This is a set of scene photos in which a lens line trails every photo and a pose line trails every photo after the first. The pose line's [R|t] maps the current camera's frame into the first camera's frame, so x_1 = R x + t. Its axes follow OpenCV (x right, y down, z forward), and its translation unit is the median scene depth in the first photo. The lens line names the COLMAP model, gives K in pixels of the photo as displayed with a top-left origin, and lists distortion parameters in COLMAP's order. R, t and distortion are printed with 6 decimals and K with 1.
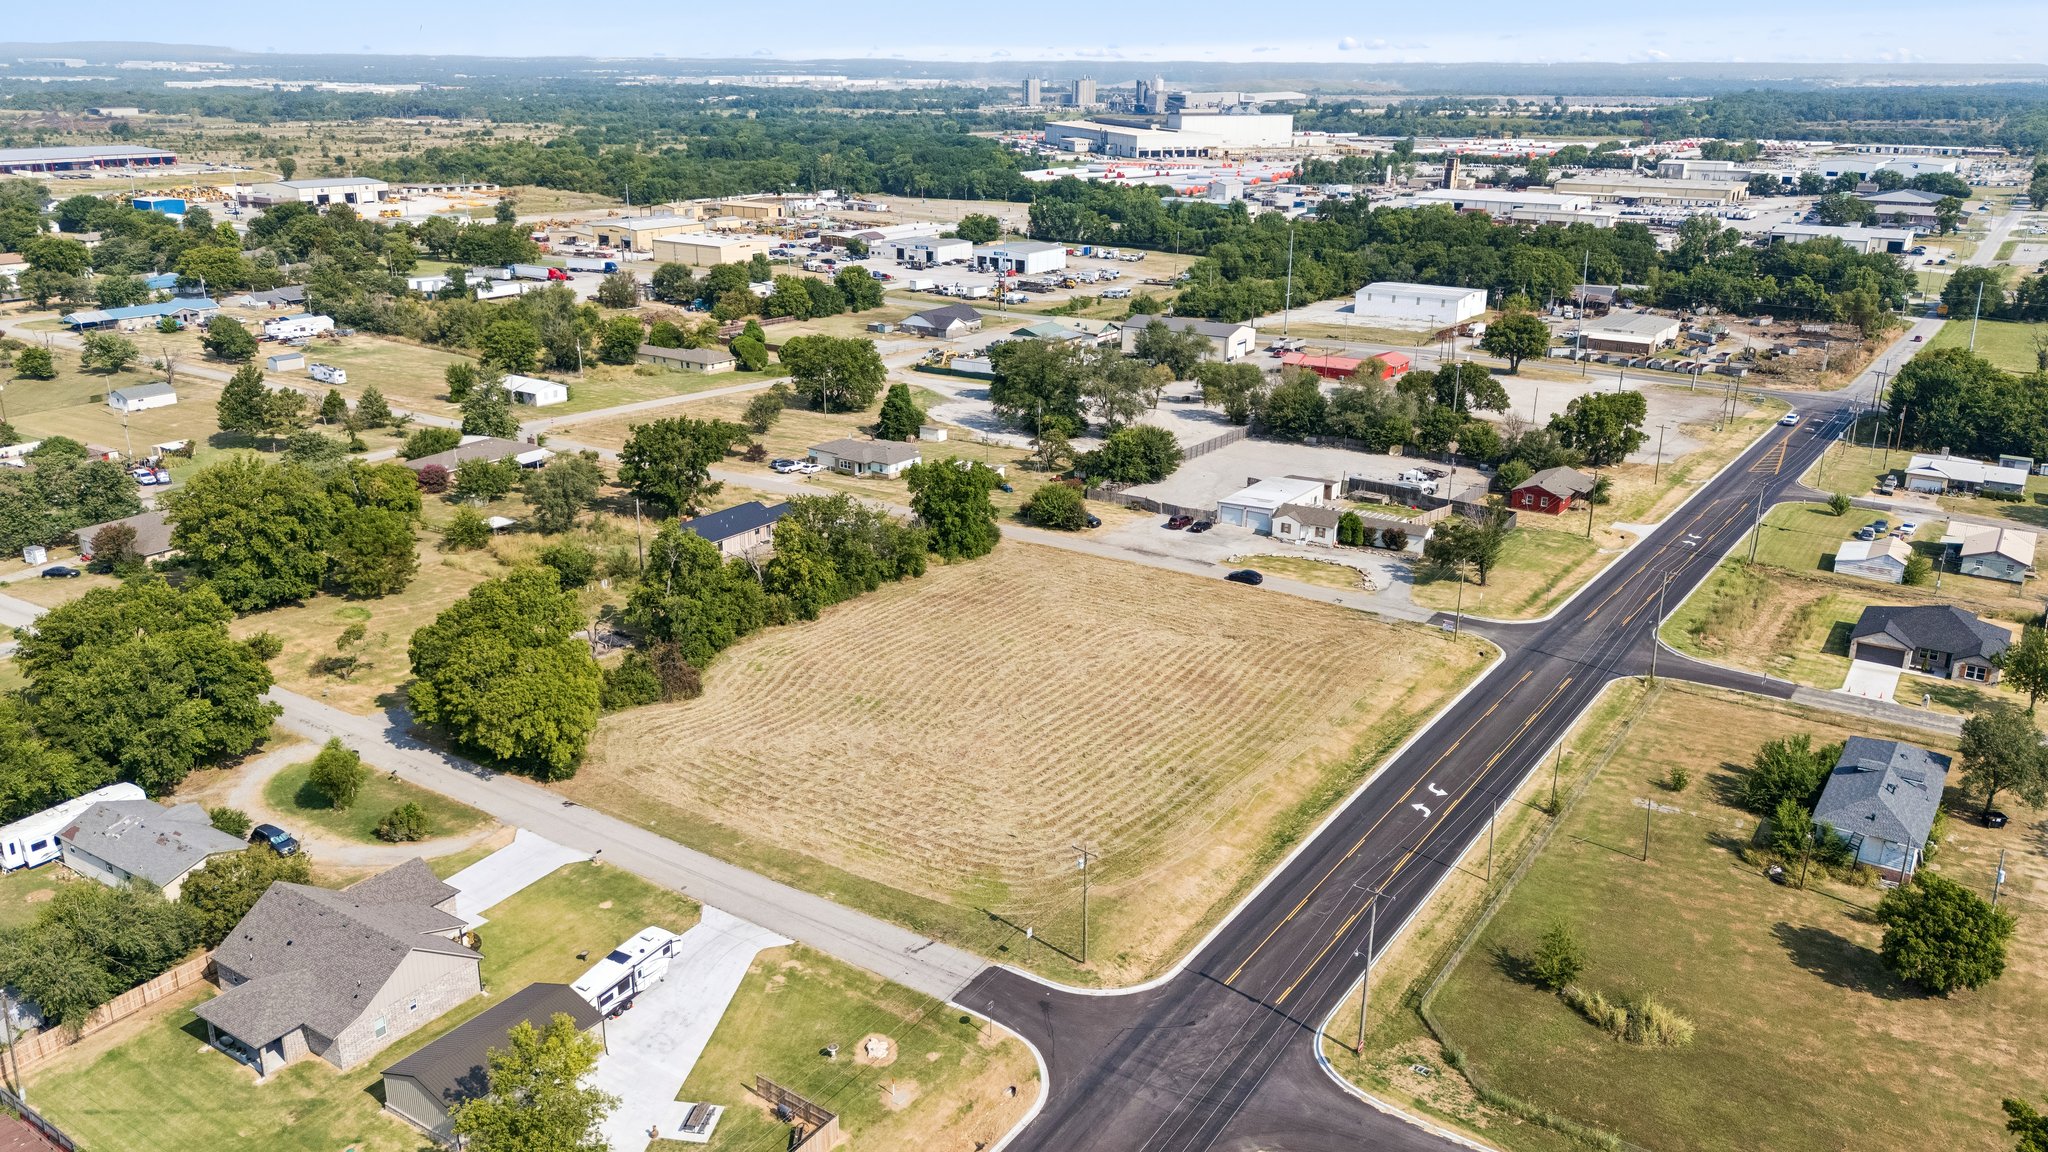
lens RADIAL K [[1549.7, 0, 1029.5], [0, 1549.7, 577.4], [0, 0, 1]] dist [0.059046, -0.000923]
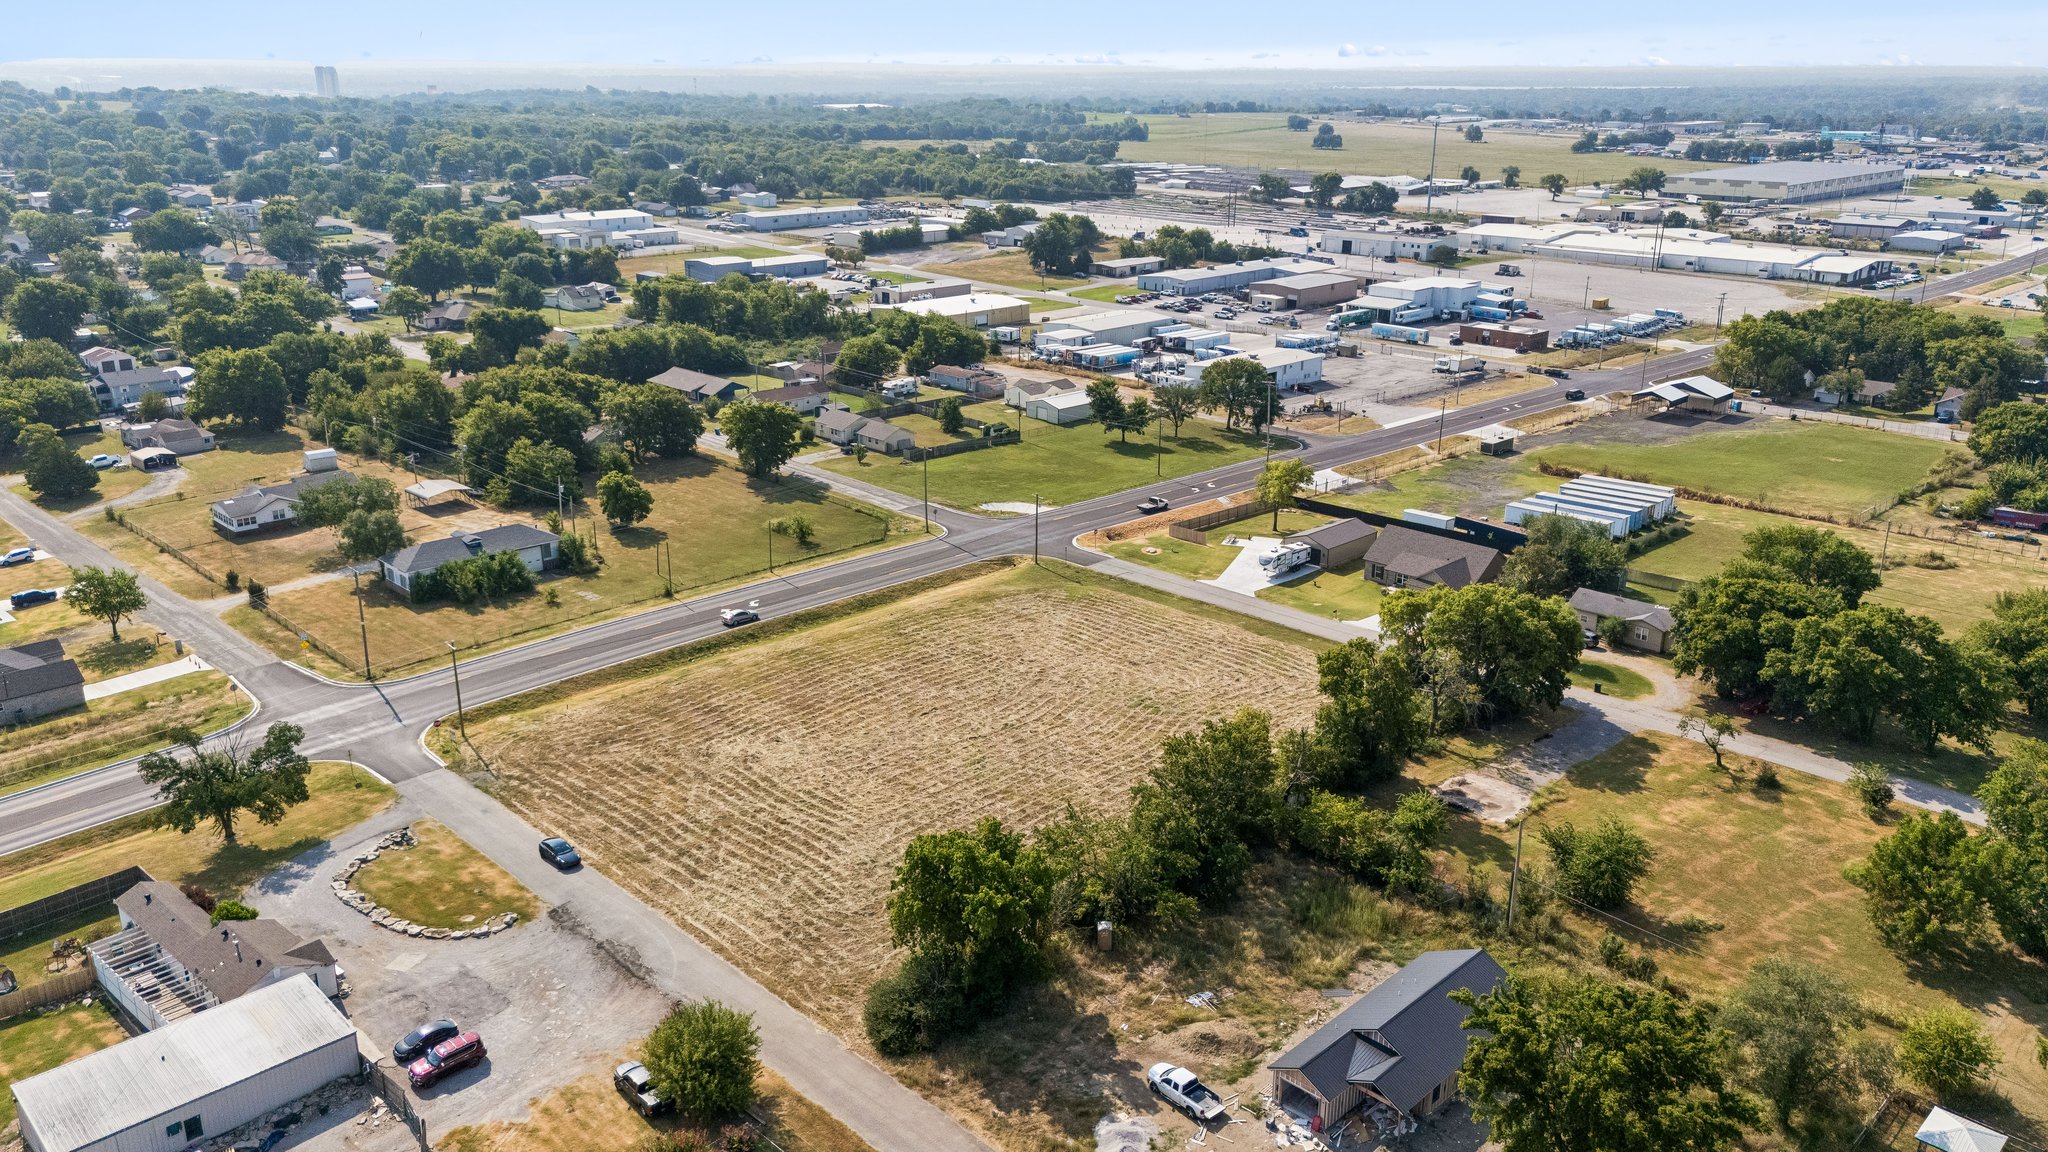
lens RADIAL K [[1549.7, 0, 1029.5], [0, 1549.7, 577.4], [0, 0, 1]] dist [0.059046, -0.000923]
pose [[-0.981575, -0.074864, 0.175800, -0.202642], [0.045830, 0.800952, 0.596972, -0.598967], [-0.185499, 0.594029, -0.782764, 1.767128]]
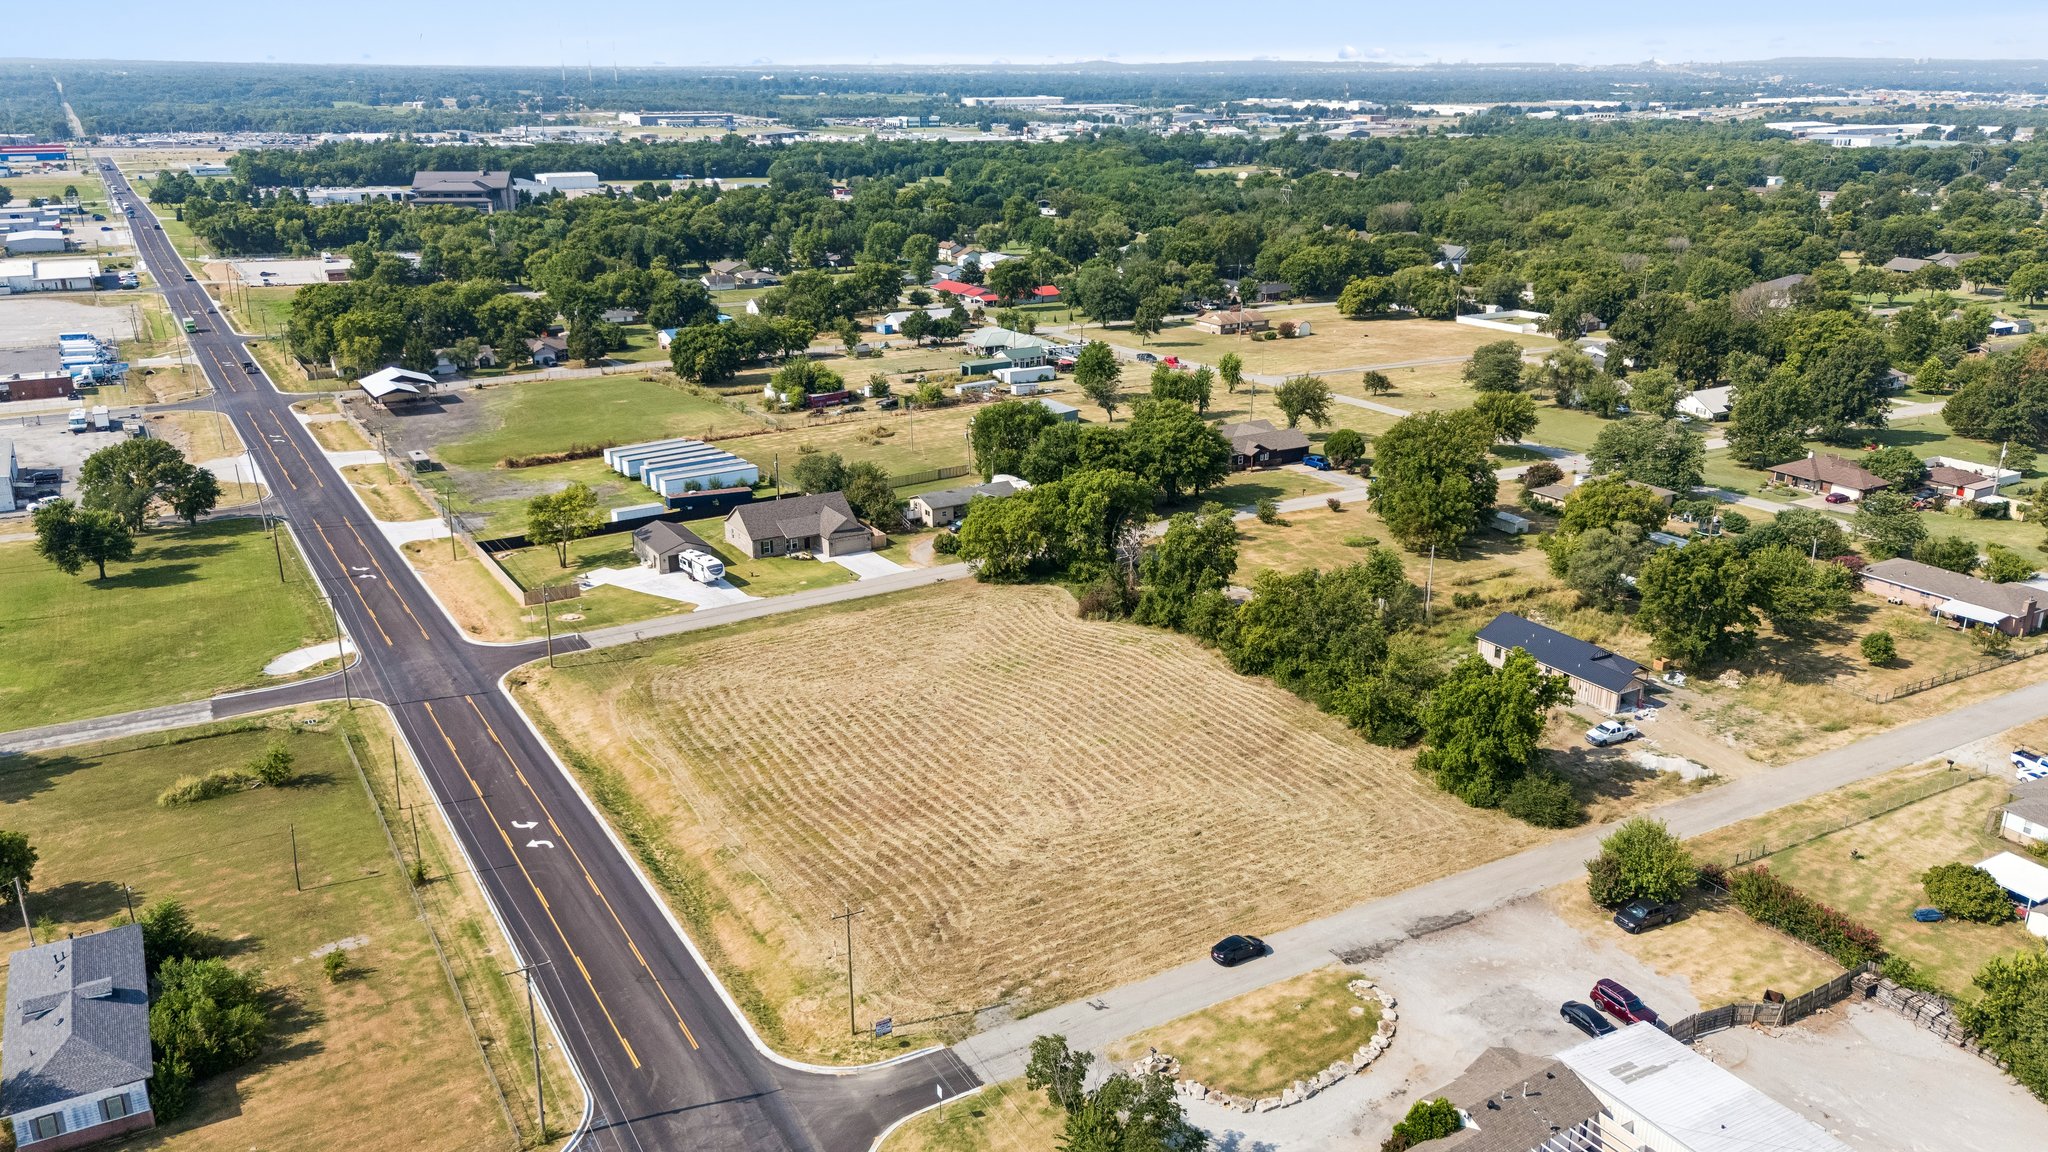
lens RADIAL K [[1549.7, 0, 1029.5], [0, 1549.7, 577.4], [0, 0, 1]] dist [0.059046, -0.000923]
pose [[-0.432709, 0.278998, -0.857276, 0.808726], [-0.287037, 0.858789, 0.424372, -0.441295], [0.854618, 0.429700, -0.291523, 1.309101]]
